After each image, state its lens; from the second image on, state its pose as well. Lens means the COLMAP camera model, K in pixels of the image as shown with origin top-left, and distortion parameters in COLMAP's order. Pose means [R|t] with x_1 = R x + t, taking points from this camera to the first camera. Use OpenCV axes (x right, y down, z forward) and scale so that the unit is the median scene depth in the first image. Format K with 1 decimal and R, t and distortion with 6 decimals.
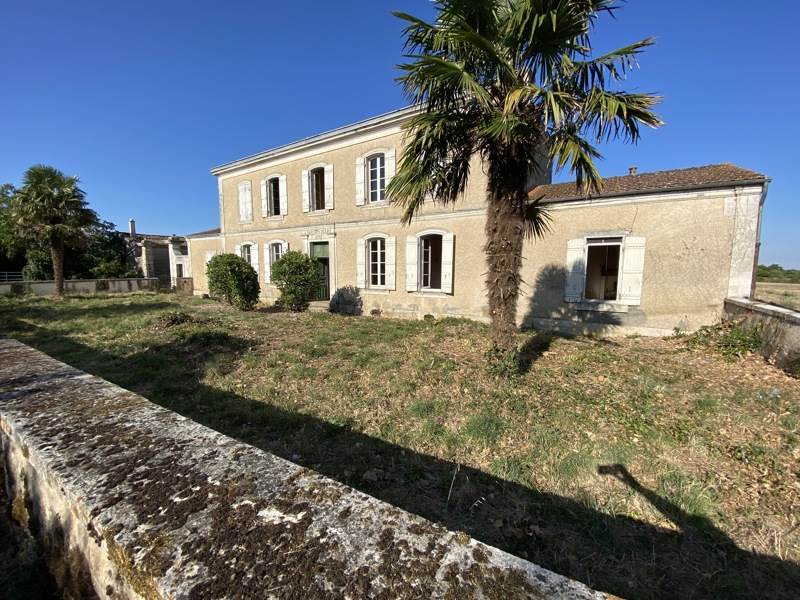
lens RADIAL K [[326.2, 0, 400.0], [0, 326.2, 300.0], [0, 0, 1]] dist [0.023709, -0.024549]
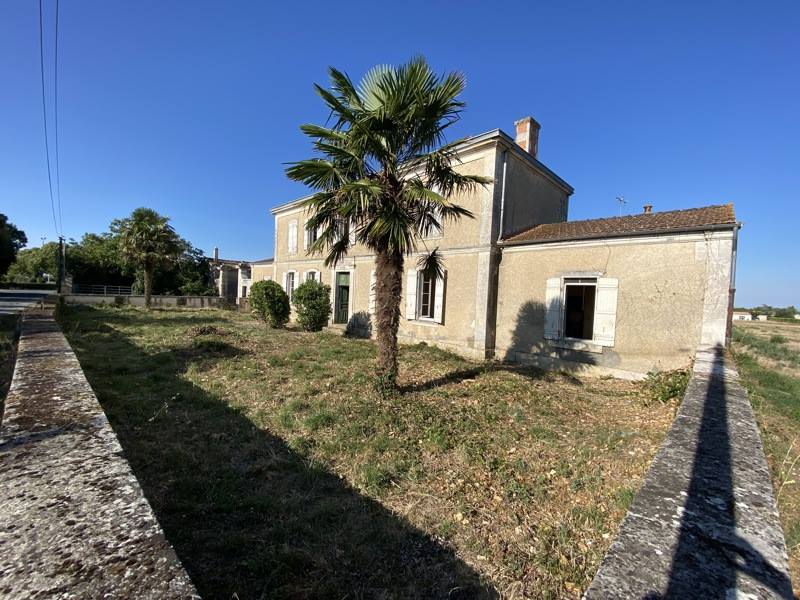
lens RADIAL K [[326.2, 0, 400.0], [0, 326.2, 300.0], [0, 0, 1]] dist [0.023709, -0.024549]
pose [[0.979100, 0.044259, -0.198506, 0.264260], [-0.059993, 0.995455, -0.073959, -0.010547], [0.194330, 0.084323, 0.977305, -0.102903]]
